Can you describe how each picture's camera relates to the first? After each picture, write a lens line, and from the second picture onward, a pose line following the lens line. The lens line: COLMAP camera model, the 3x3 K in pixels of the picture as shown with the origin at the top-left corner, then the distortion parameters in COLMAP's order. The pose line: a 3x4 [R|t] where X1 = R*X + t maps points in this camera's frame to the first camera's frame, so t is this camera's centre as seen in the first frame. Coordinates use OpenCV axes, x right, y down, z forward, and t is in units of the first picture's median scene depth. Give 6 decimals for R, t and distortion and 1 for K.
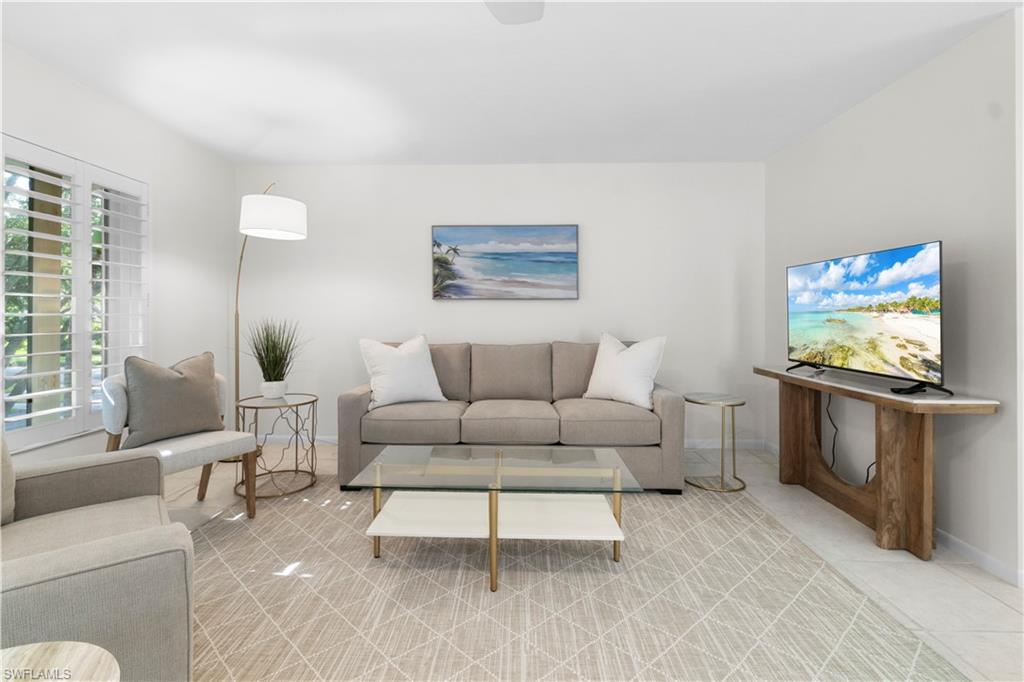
lens RADIAL K [[450.1, 0, 506.6], [0, 450.1, 310.2], [0, 0, 1]] dist [-0.003784, 0.001340]
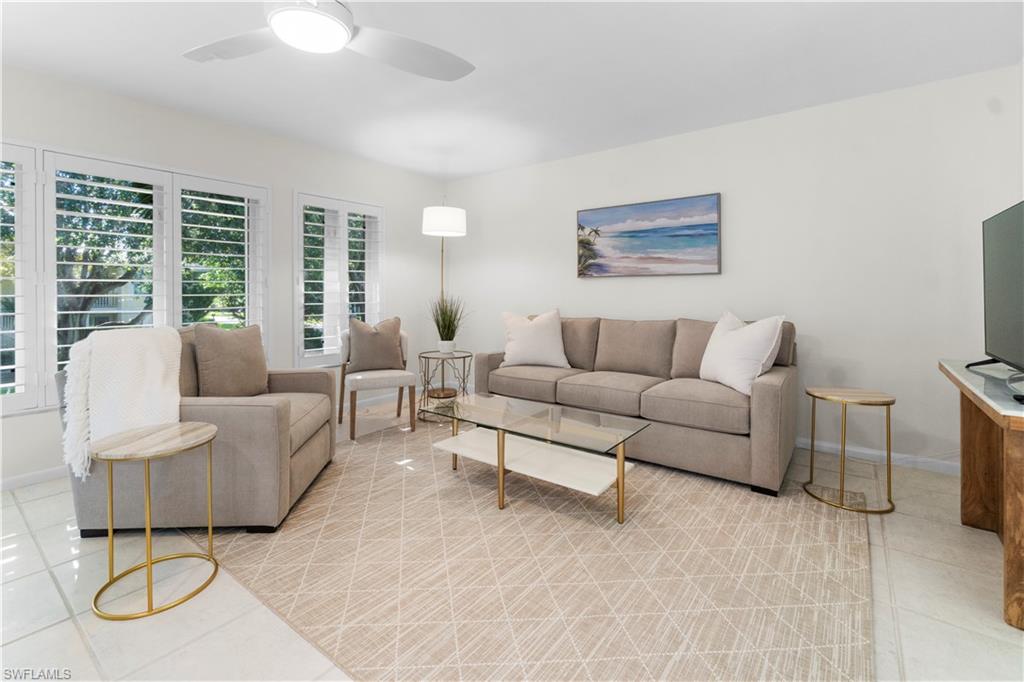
lens RADIAL K [[450.1, 0, 504.0], [0, 450.1, 296.7], [0, 0, 1]] dist [-0.003784, 0.001340]
pose [[0.812761, 0.002784, -0.582591, 0.468307], [0.011433, 0.999720, 0.020727, -0.003109], [0.582486, -0.023507, 0.812501, -0.013046]]
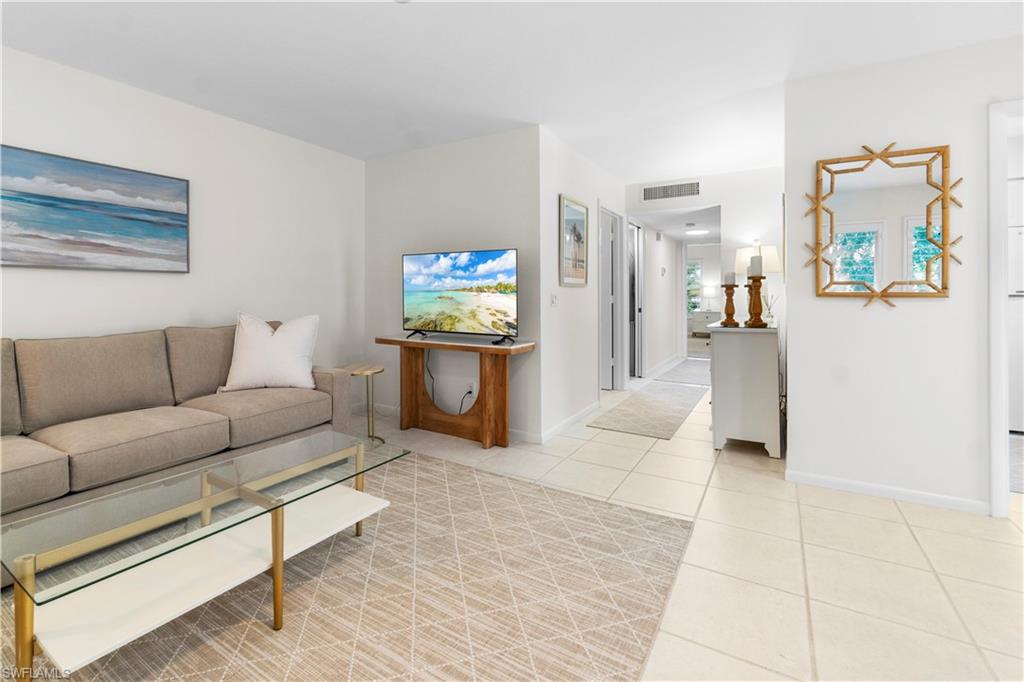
lens RADIAL K [[450.1, 0, 502.0], [0, 450.1, 288.7], [0, 0, 1]] dist [-0.003784, 0.001340]
pose [[0.504557, 0.010569, 0.863314, -0.349902], [-0.014604, 0.999886, -0.003706, -0.002232], [-0.863255, -0.010738, 0.504654, 0.153032]]
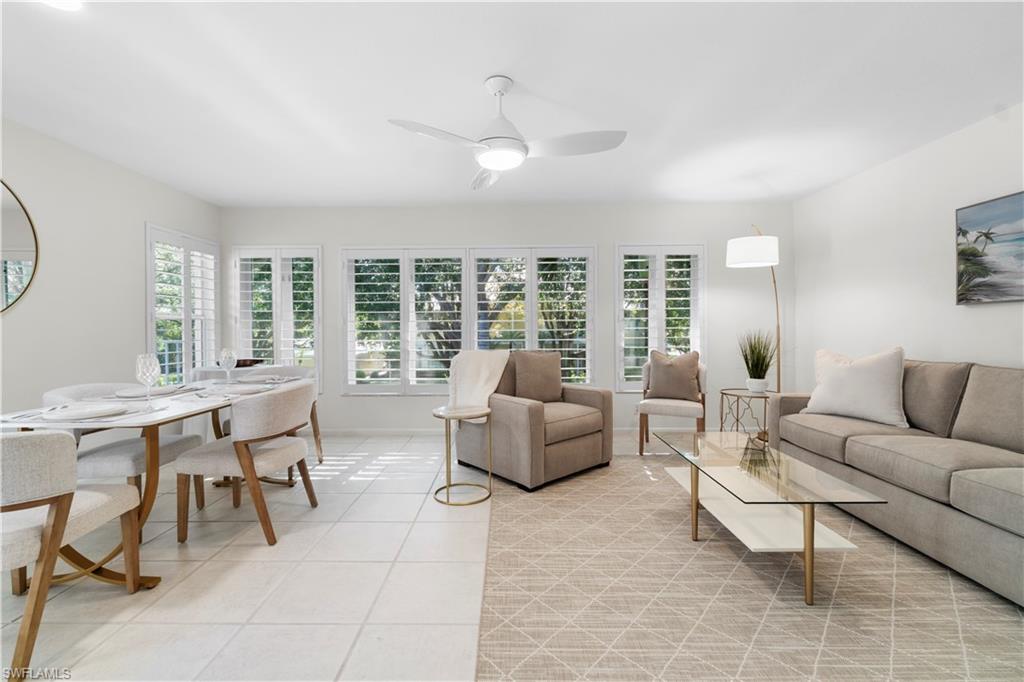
lens RADIAL K [[450.1, 0, 518.0], [0, 450.1, 328.0], [0, 0, 1]] dist [-0.003784, 0.001340]
pose [[0.040257, -0.003531, -0.999183, 0.810546], [0.021611, 0.999763, -0.002662, 0.002606], [0.998956, -0.021486, 0.040324, 0.292954]]
